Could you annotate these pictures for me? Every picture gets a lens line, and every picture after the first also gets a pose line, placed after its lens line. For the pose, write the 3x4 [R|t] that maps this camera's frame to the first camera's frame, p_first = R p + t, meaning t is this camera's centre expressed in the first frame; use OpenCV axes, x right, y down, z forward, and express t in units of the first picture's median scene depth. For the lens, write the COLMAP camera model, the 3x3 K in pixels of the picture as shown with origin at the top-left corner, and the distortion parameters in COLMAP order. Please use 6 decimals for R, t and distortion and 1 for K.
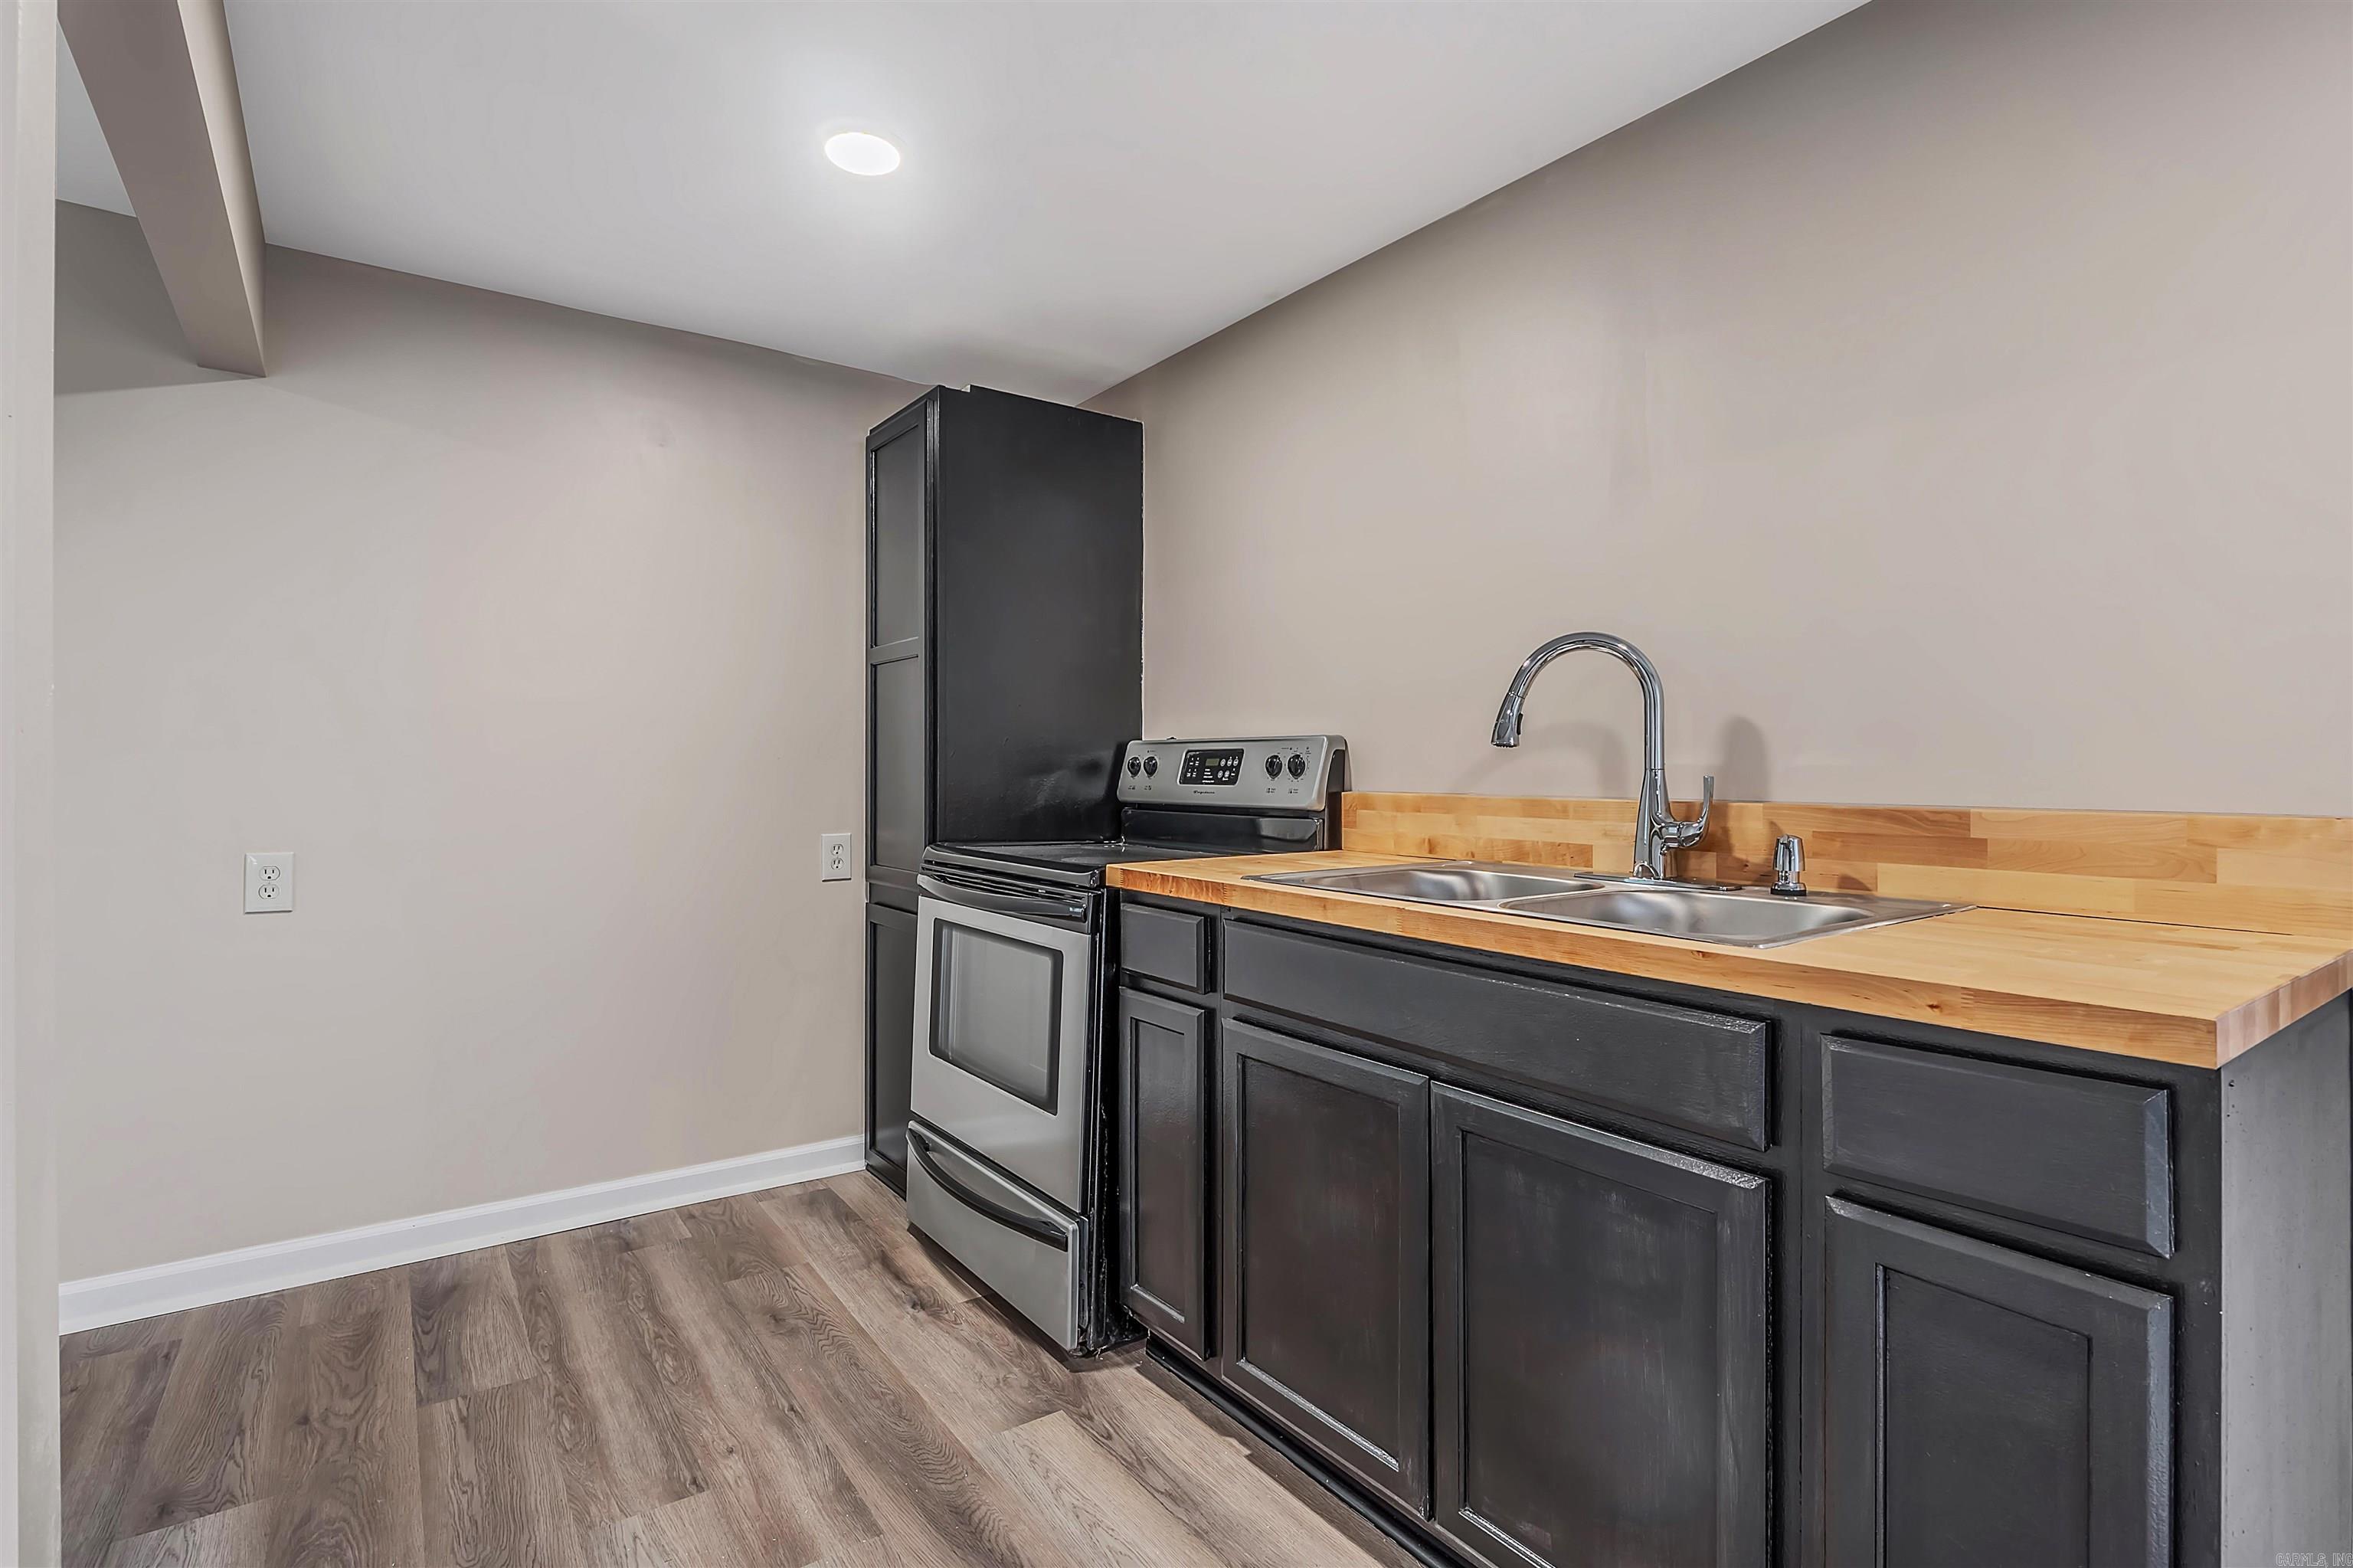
lens RADIAL K [[1114.1, 0, 1132.0], [0, 1114.1, 770.7], [0, 0, 1]] dist [-0.001378, -0.000329]
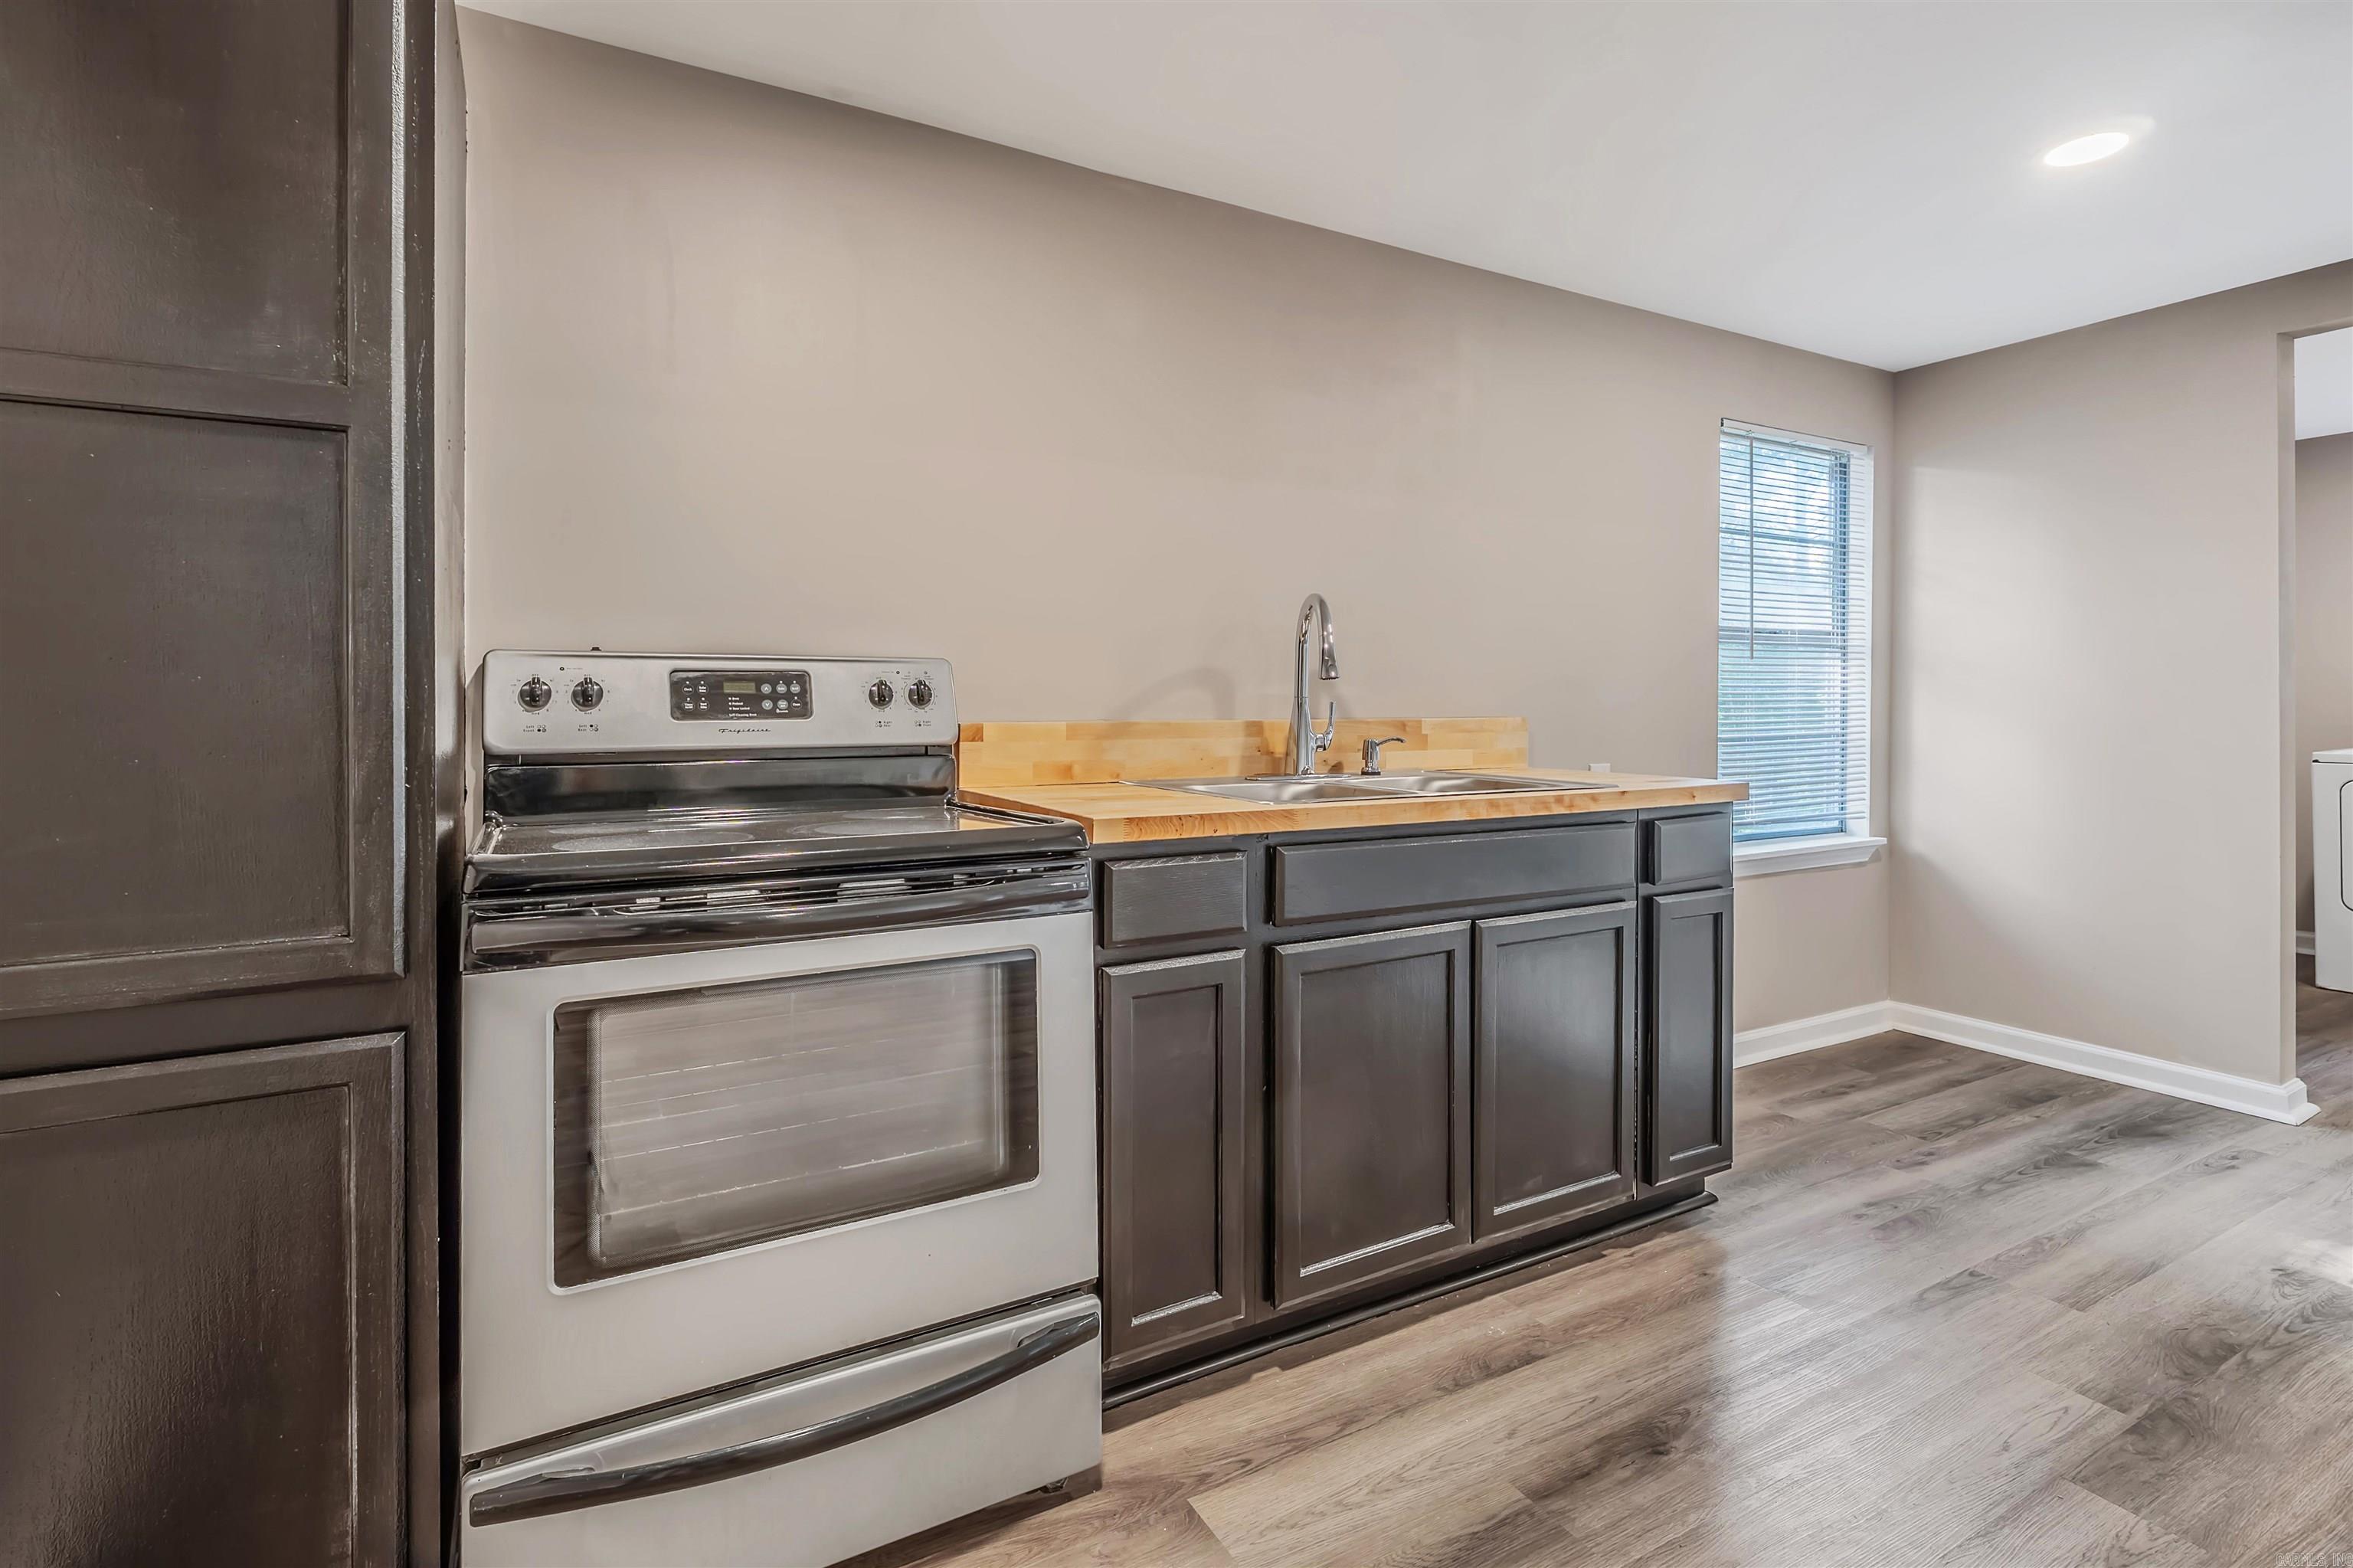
lens RADIAL K [[1067.3, 0, 1163.8], [0, 1067.3, 739.5], [0, 0, 1]] dist [-0.002610, -0.000407]
pose [[0.102565, -0.024743, 0.994419, -0.716721], [0.003677, 0.999693, 0.024495, 0.011884], [-0.994719, 0.001144, 0.102625, 0.832808]]
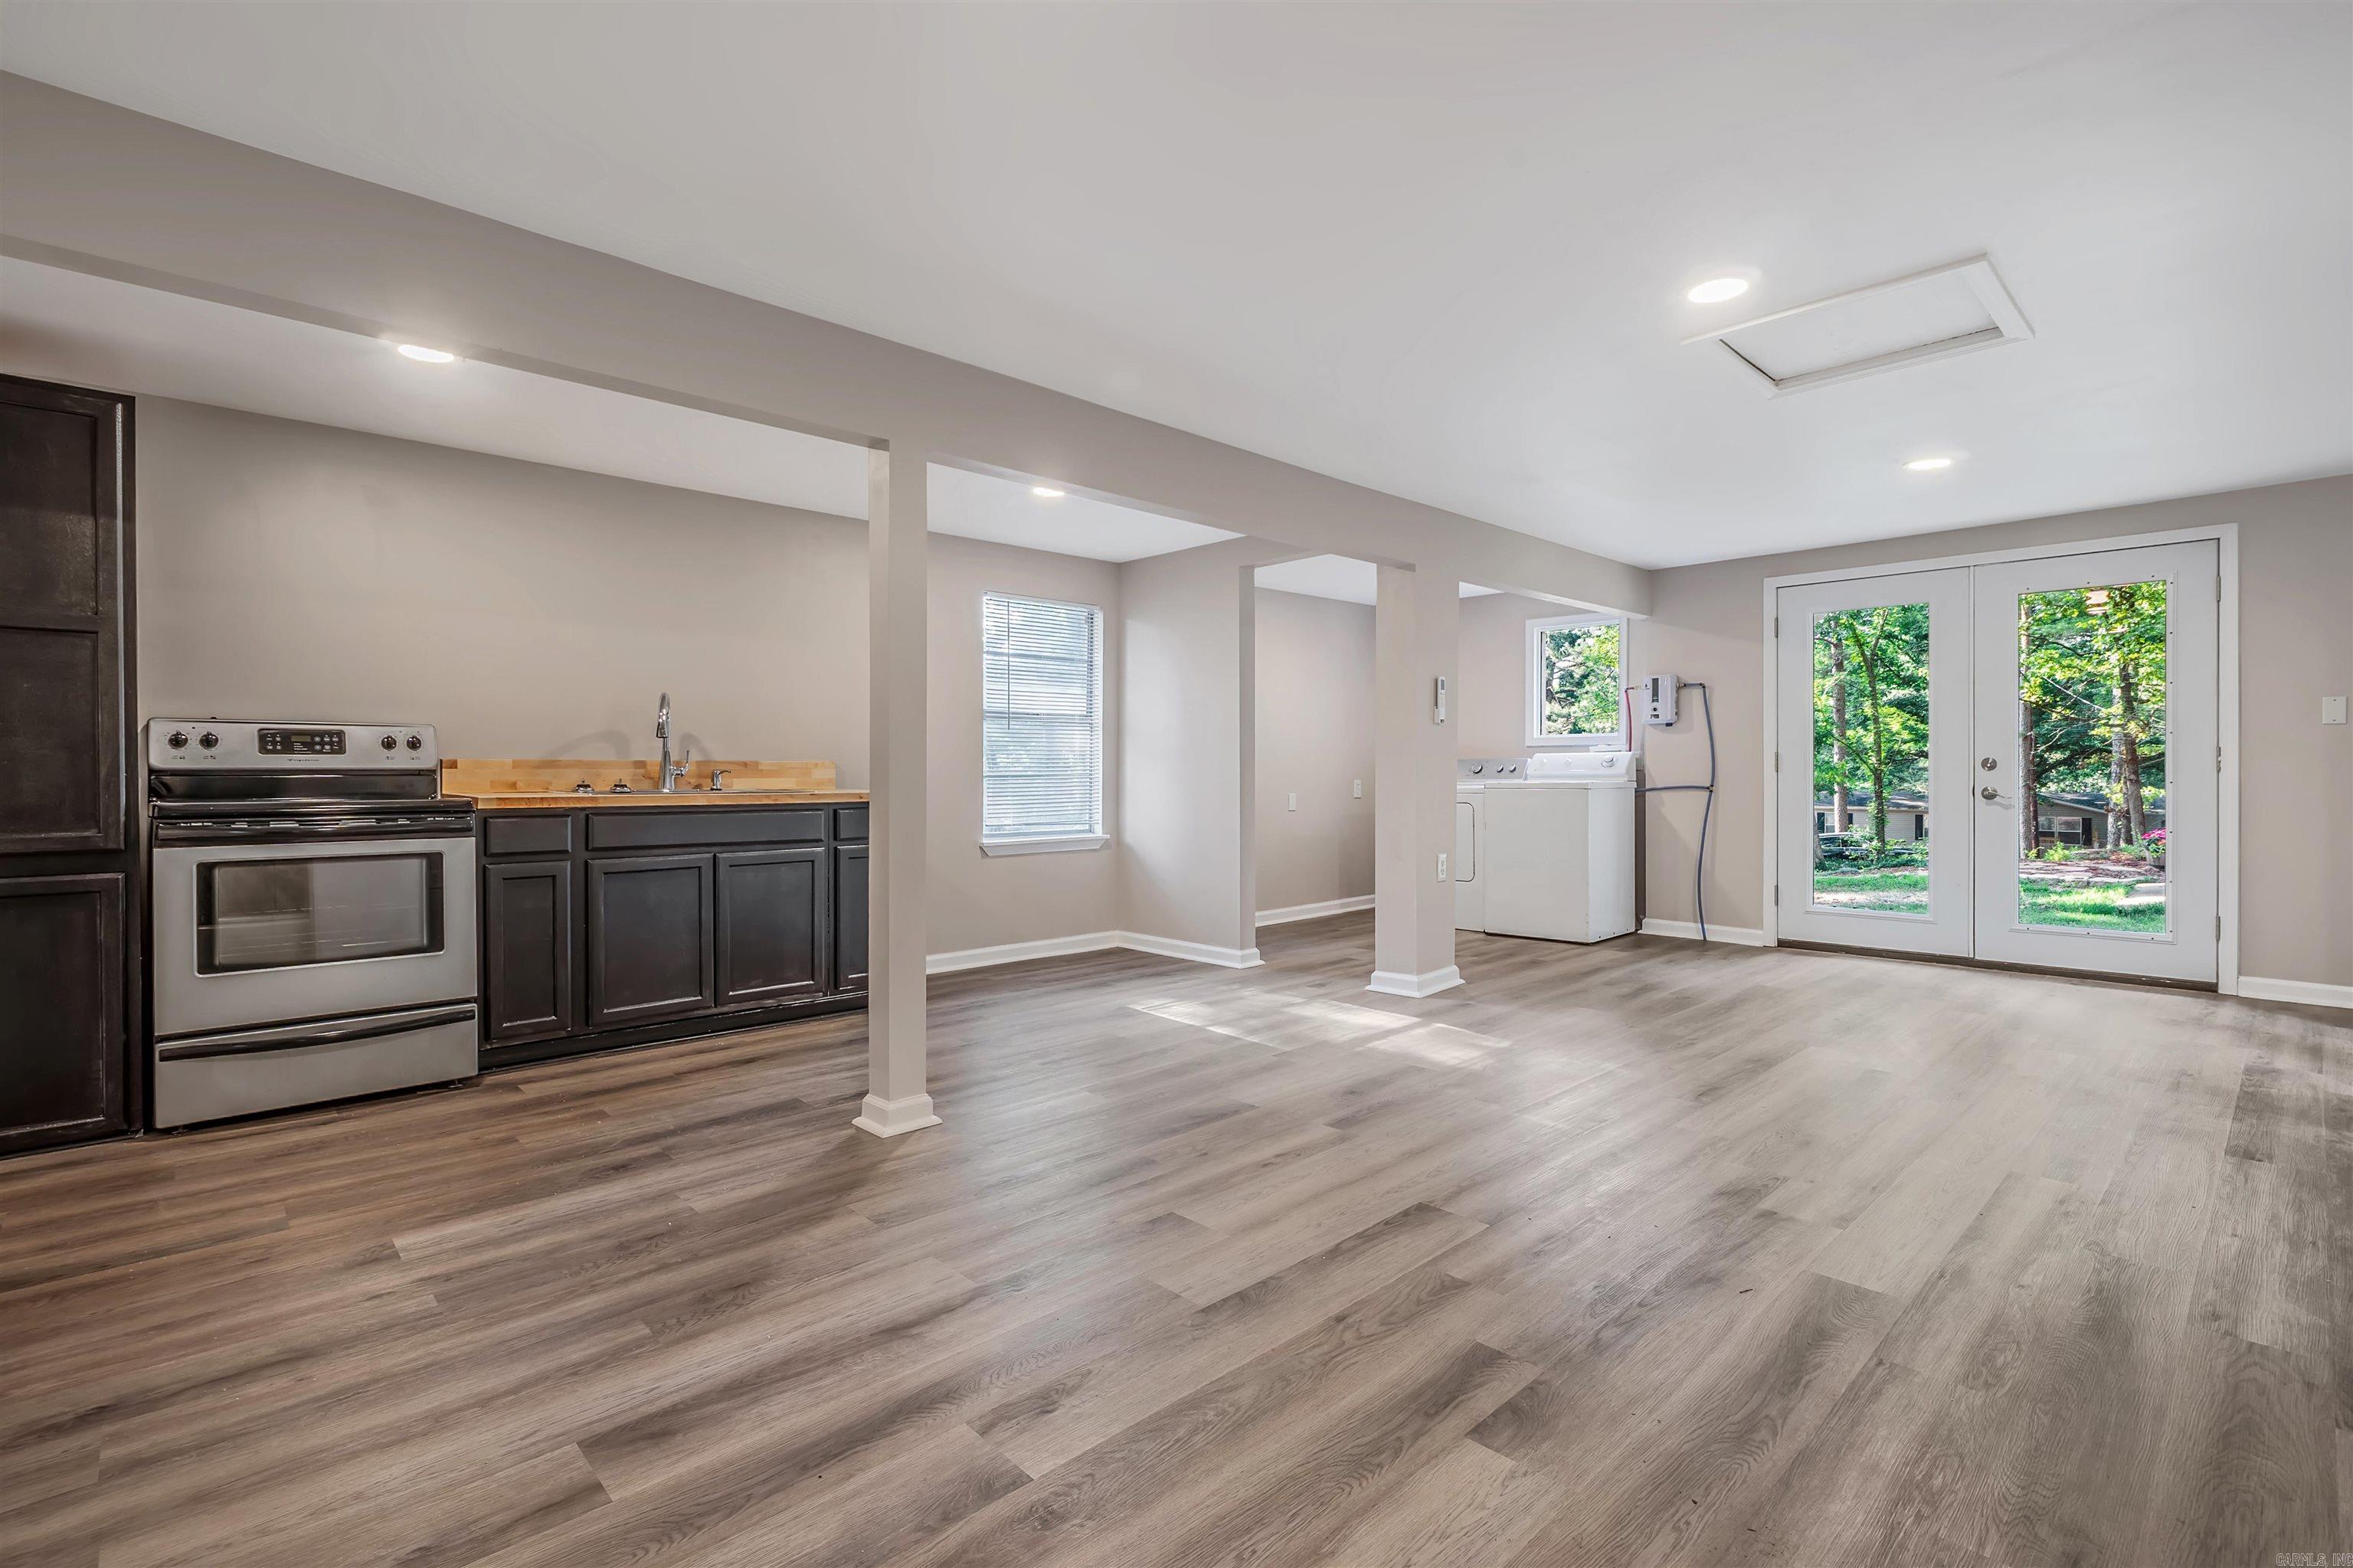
lens RADIAL K [[1061.0, 0, 1180.1], [0, 1061.0, 795.4], [0, 0, 1]] dist [-0.003021, 0.000404]
pose [[-0.156433, -0.019331, 0.987499, -1.753983], [0.002257, 0.999799, 0.019930, 0.049184], [-0.987686, 0.005347, -0.156358, 0.159891]]
